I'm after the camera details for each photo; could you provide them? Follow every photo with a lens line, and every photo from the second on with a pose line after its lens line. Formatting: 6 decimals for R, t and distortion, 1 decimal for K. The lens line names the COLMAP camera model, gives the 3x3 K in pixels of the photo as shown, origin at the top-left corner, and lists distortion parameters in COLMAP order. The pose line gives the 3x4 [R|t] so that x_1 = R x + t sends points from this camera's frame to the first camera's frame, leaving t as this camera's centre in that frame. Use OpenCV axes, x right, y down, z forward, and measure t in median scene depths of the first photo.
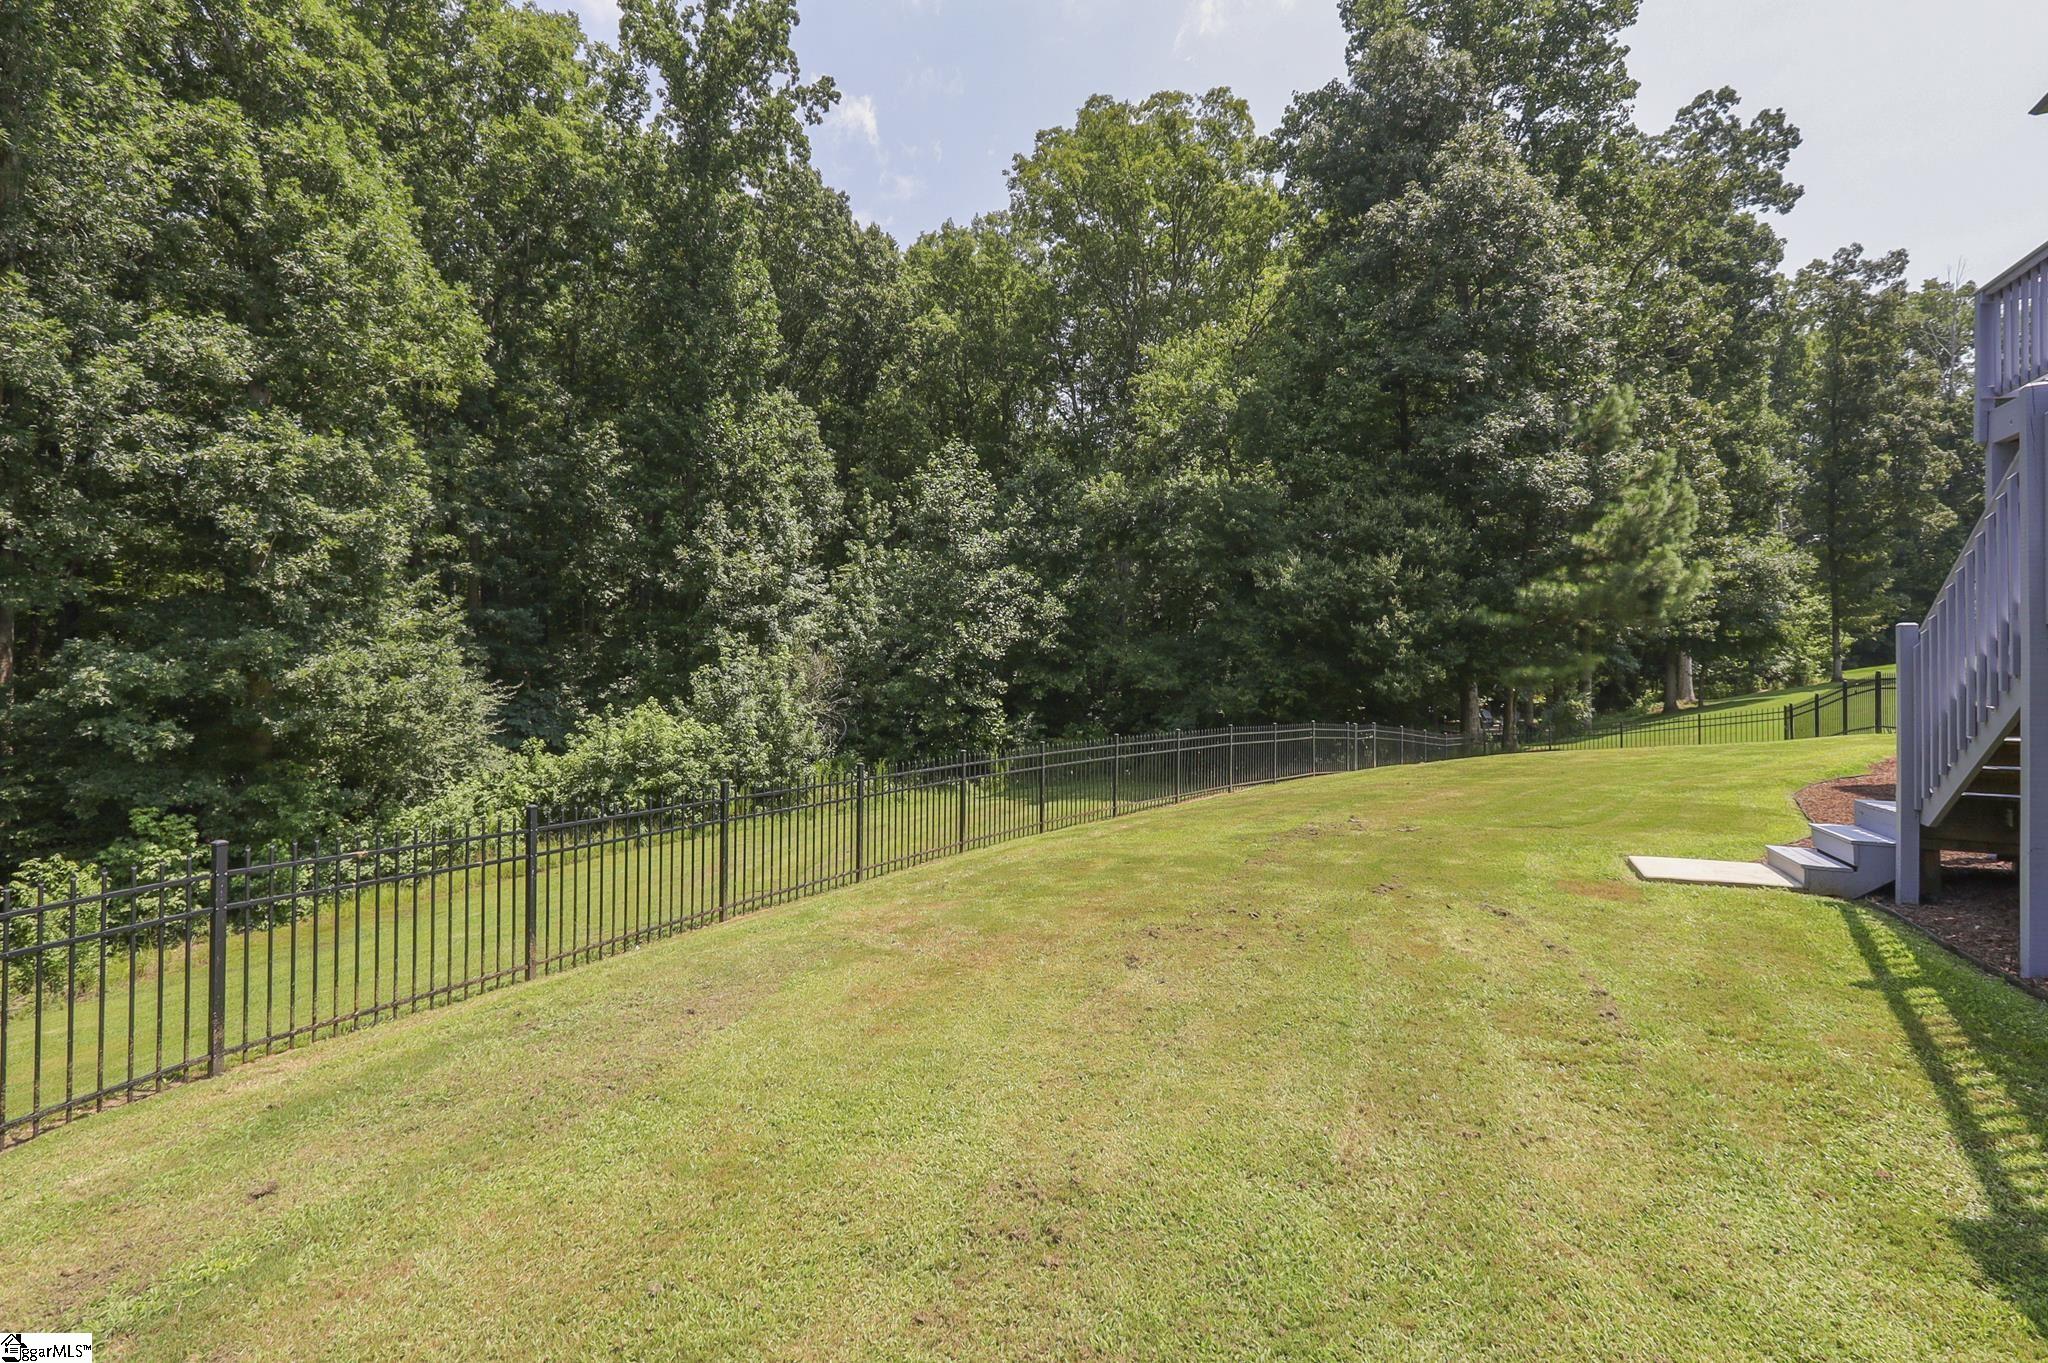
lens RADIAL K [[948.6, 0, 1026.9], [0, 948.6, 658.3], [0, 0, 1]] dist [-0.000964, -0.000938]
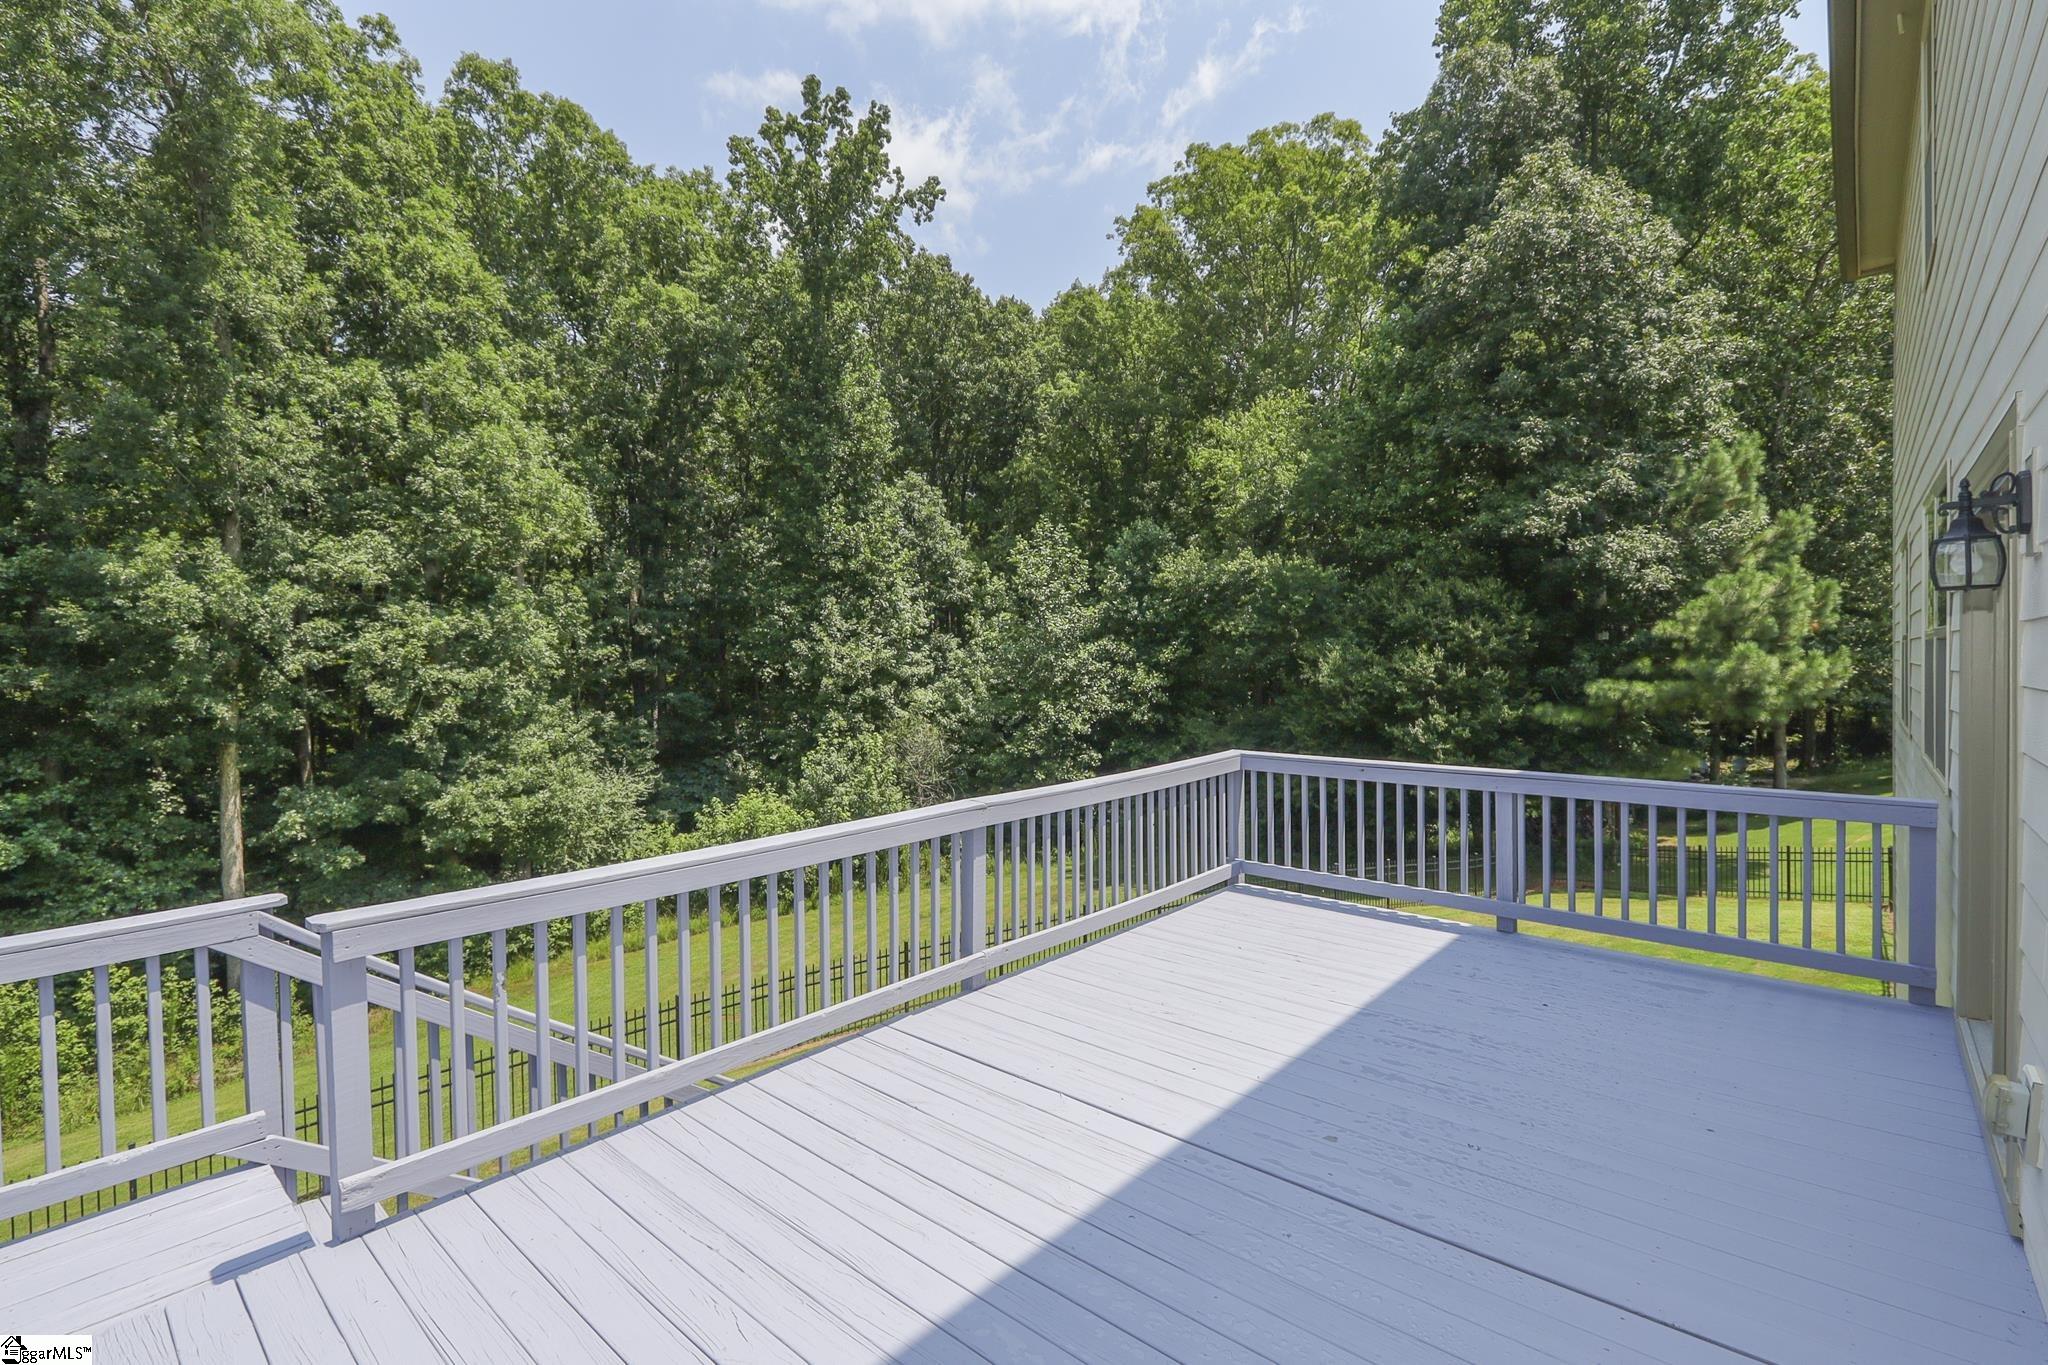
lens RADIAL K [[926.5, 0, 1024.0], [0, 926.5, 682.5], [0, 0, 1]] dist [-0.001144, 0.000183]
pose [[0.959915, -0.023563, -0.279297, 0.226235], [0.033087, 0.999019, 0.029431, -0.104983], [0.278330, -0.037492, 0.959754, 0.019233]]
